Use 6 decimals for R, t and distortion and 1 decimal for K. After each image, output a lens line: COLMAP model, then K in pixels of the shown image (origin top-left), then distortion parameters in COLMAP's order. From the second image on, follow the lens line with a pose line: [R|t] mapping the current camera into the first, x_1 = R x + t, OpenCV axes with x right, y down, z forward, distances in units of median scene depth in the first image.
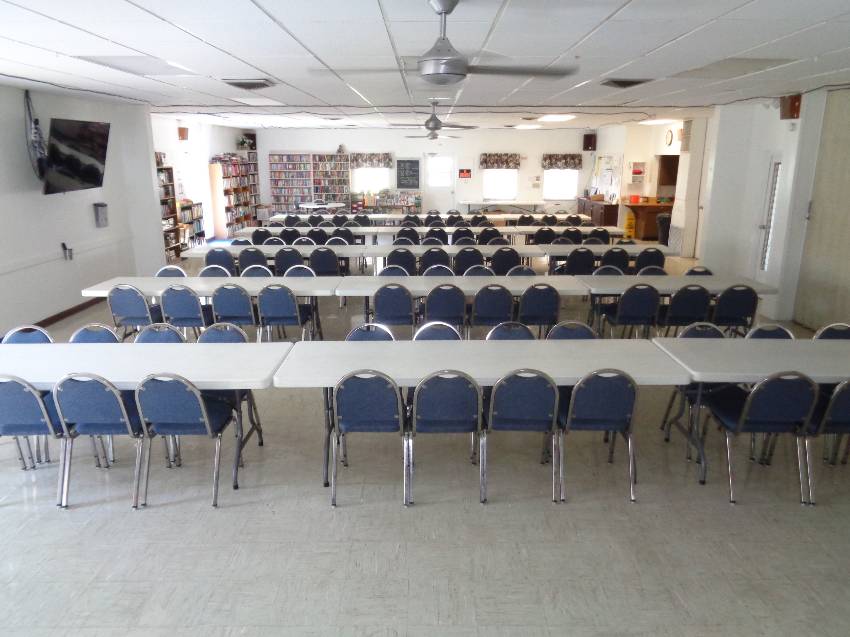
lens RADIAL K [[625.9, 0, 425.1], [0, 625.9, 318.7], [0, 0, 1]] dist [0.005628, -0.001026]
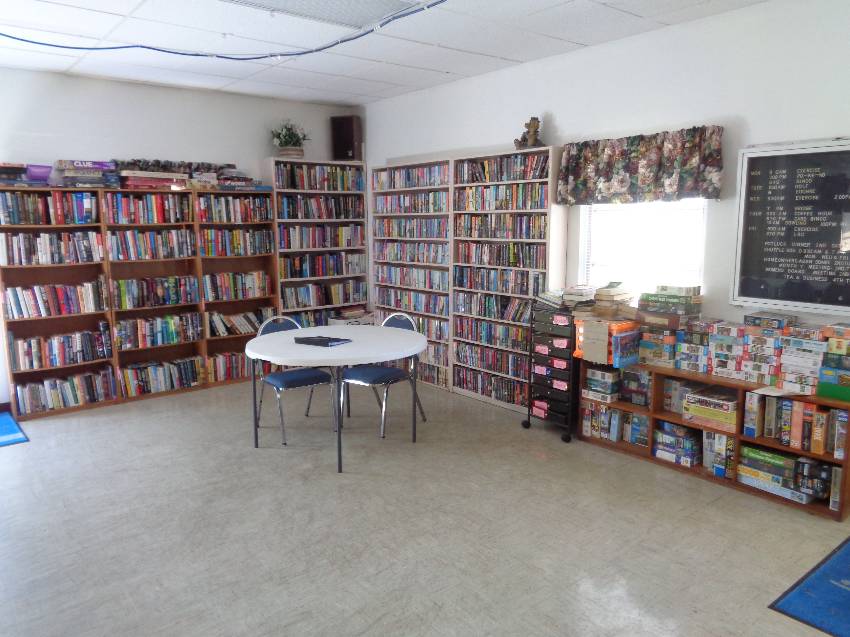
lens RADIAL K [[625.9, 0, 425.4], [0, 625.9, 317.9], [0, 0, 1]] dist [0.005628, -0.001026]
pose [[0.634539, 0.119080, -0.763662, 0.047845], [-0.185098, 0.982720, -0.000563, -0.184662], [0.750399, 0.141709, 0.645615, 0.803054]]
